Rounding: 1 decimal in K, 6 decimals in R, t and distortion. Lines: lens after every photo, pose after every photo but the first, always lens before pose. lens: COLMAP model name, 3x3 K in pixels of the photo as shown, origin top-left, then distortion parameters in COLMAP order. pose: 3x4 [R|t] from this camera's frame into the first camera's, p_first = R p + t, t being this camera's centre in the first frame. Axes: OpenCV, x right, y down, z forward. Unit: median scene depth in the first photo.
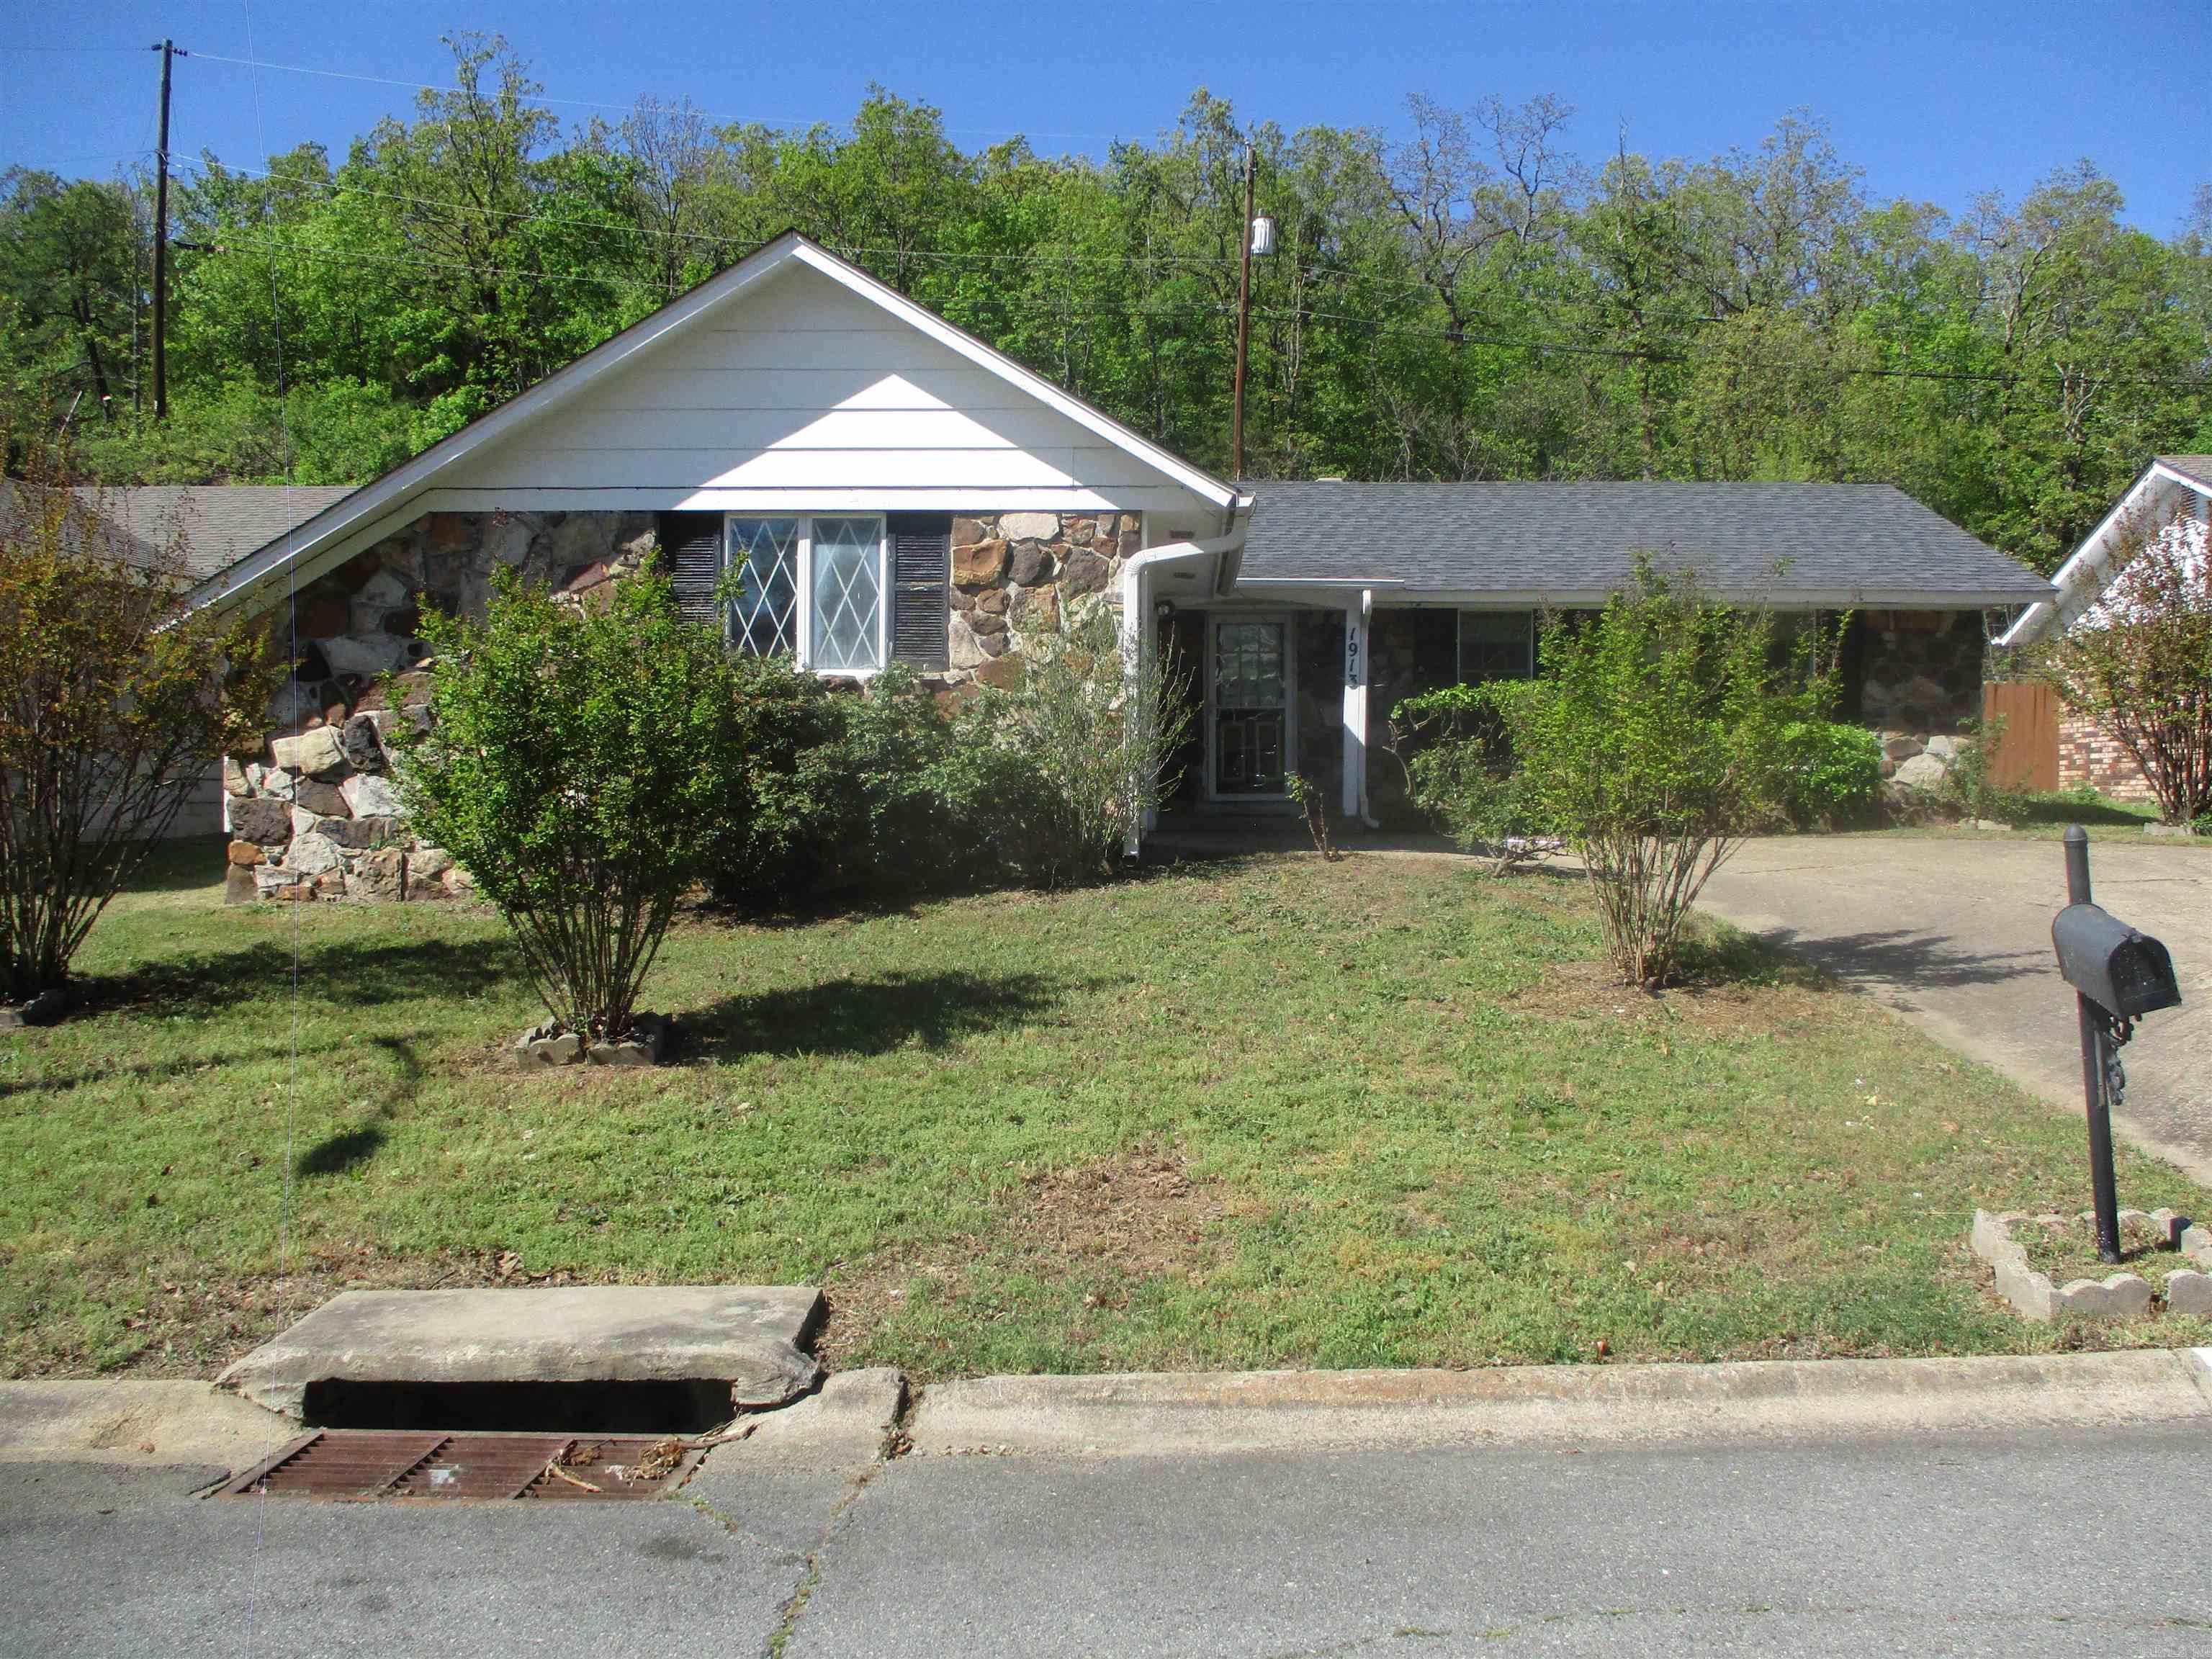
lens RADIAL K [[1796.8, 0, 1106.0], [0, 1796.8, 829.5], [0, 0, 1]] dist [-0.032884, 0.007221]
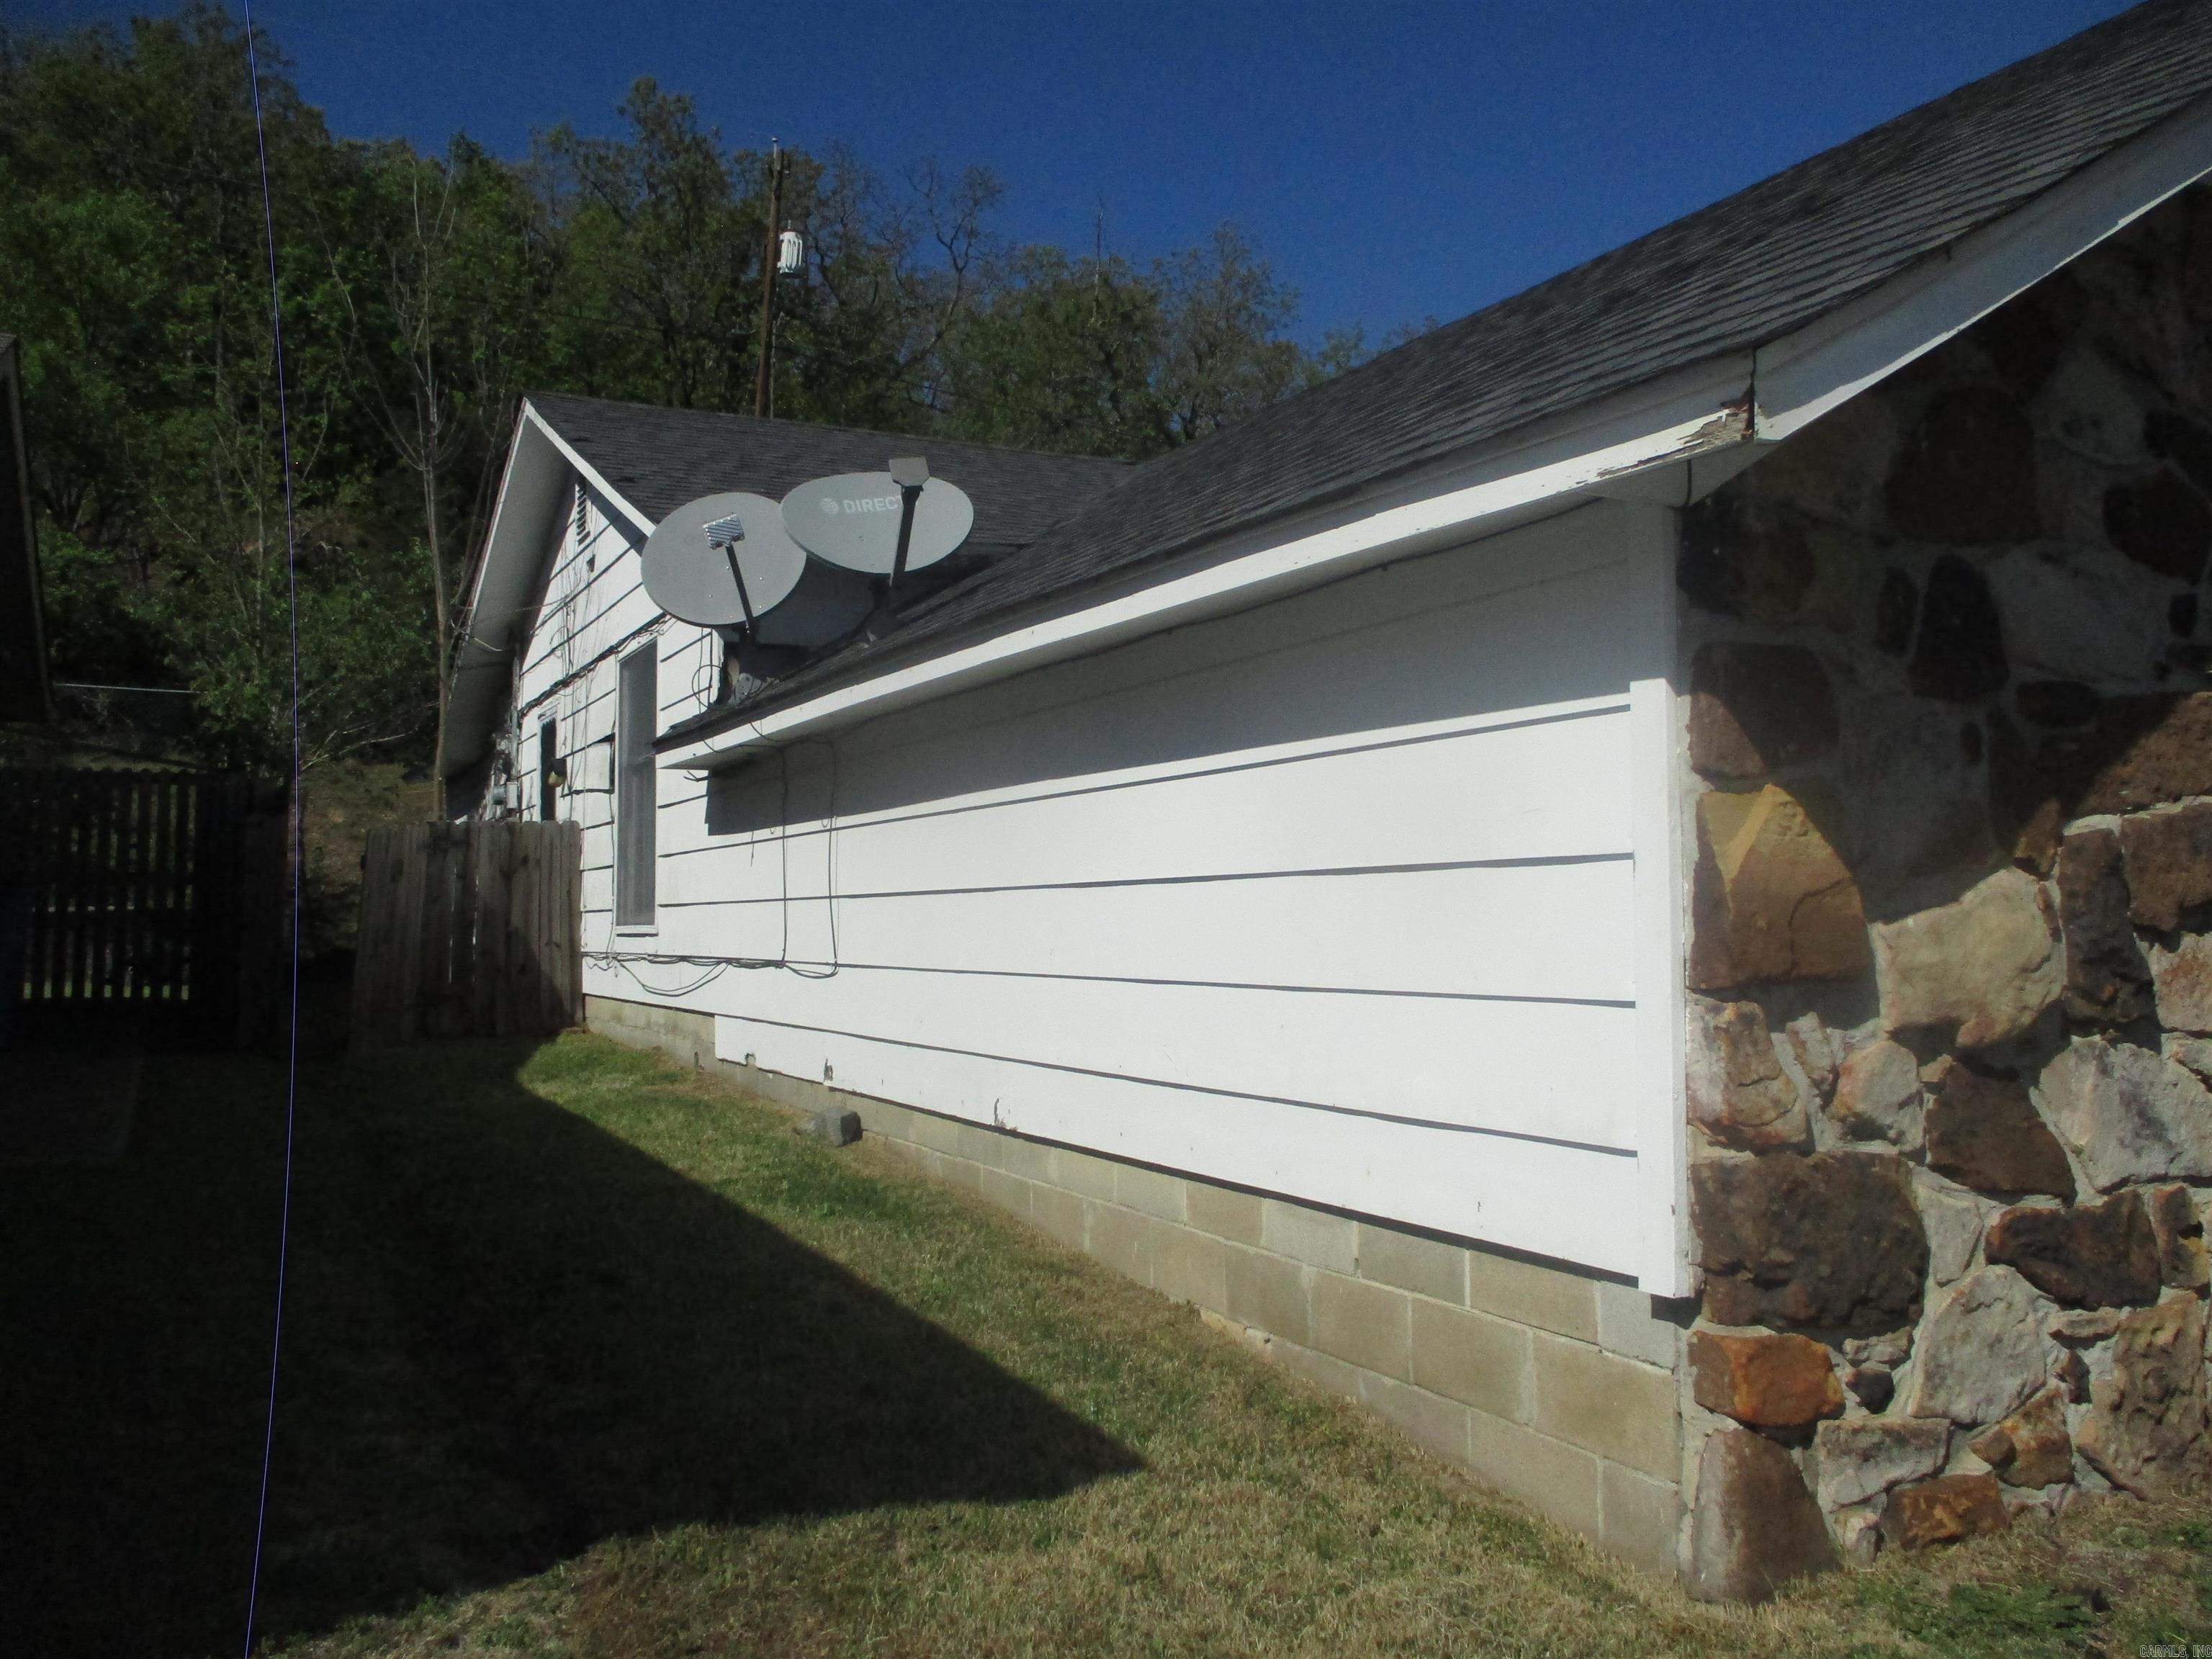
lens RADIAL K [[1796.8, 0, 1106.0], [0, 1796.8, 829.5], [0, 0, 1]] dist [-0.032884, 0.007221]
pose [[0.876876, 0.010875, 0.480593, -0.689665], [0.019283, 0.998144, -0.057769, -0.050760], [-0.480329, 0.059923, 0.875039, 0.828907]]
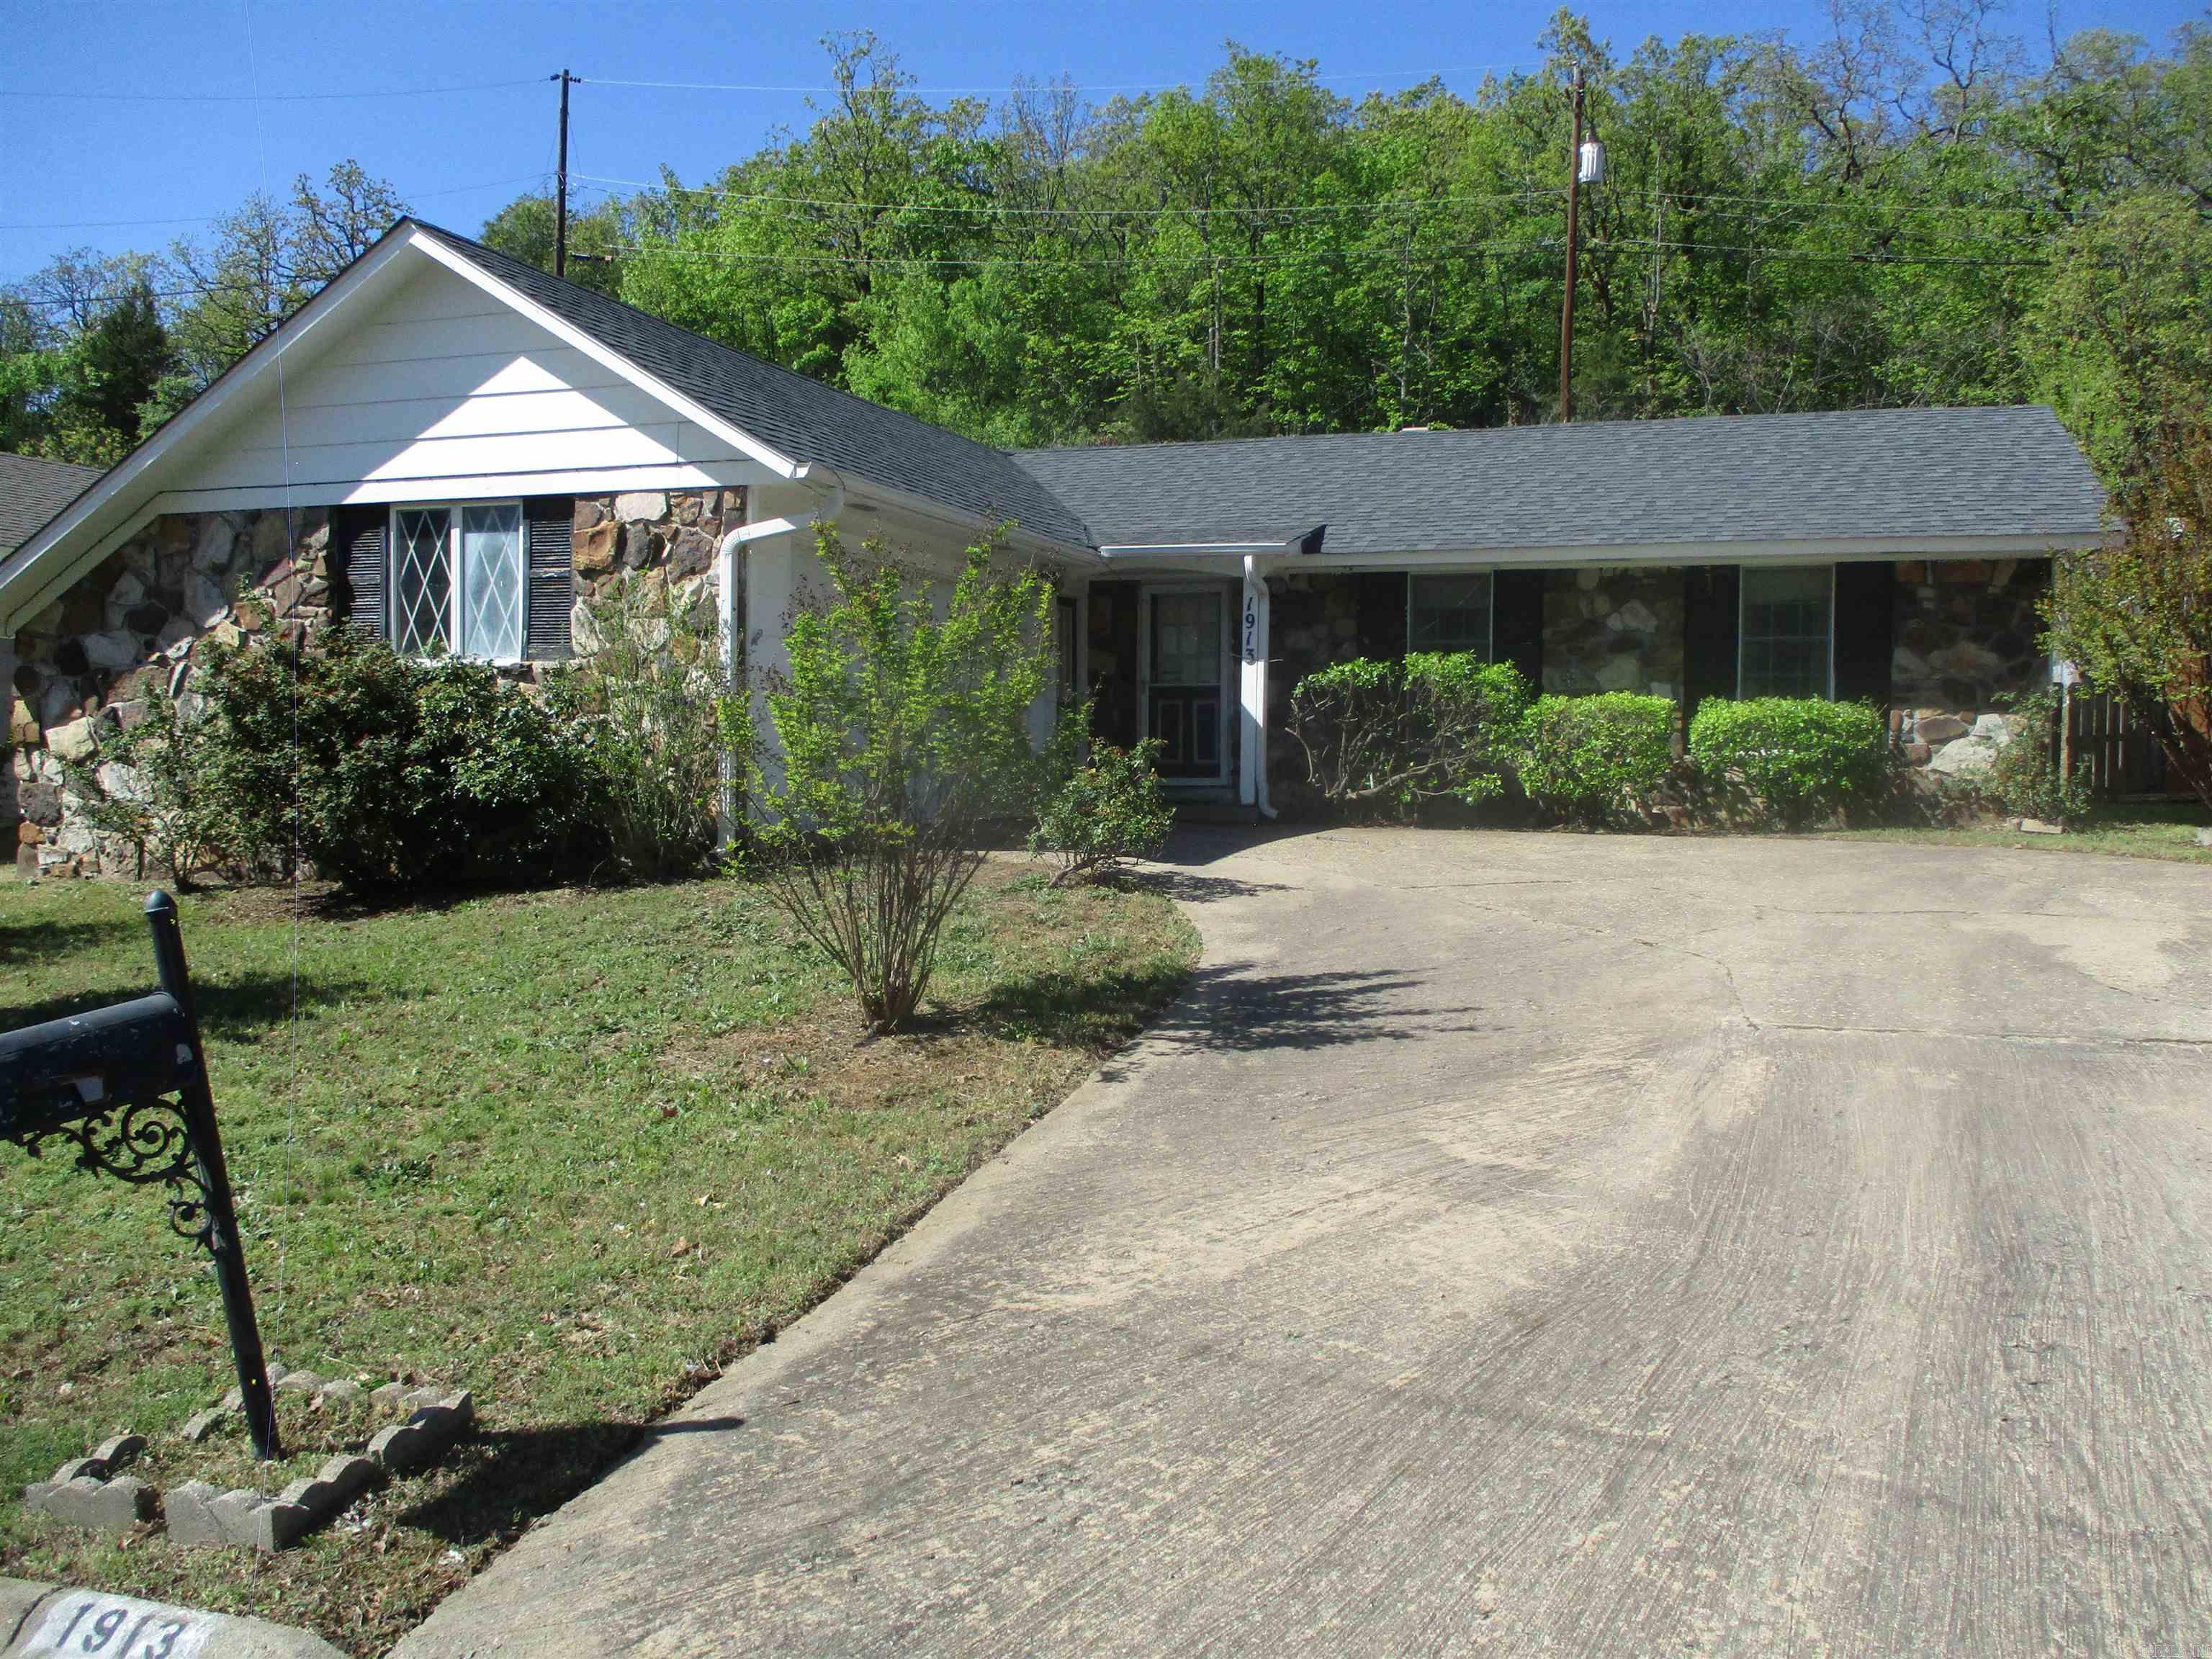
lens RADIAL K [[1796.8, 0, 1106.0], [0, 1796.8, 829.5], [0, 0, 1]] dist [-0.032884, 0.007221]
pose [[0.956157, 0.016634, -0.292382, 0.469247], [-0.010552, 0.999694, 0.022368, -0.020346], [0.292665, -0.018302, 0.956040, 0.152255]]
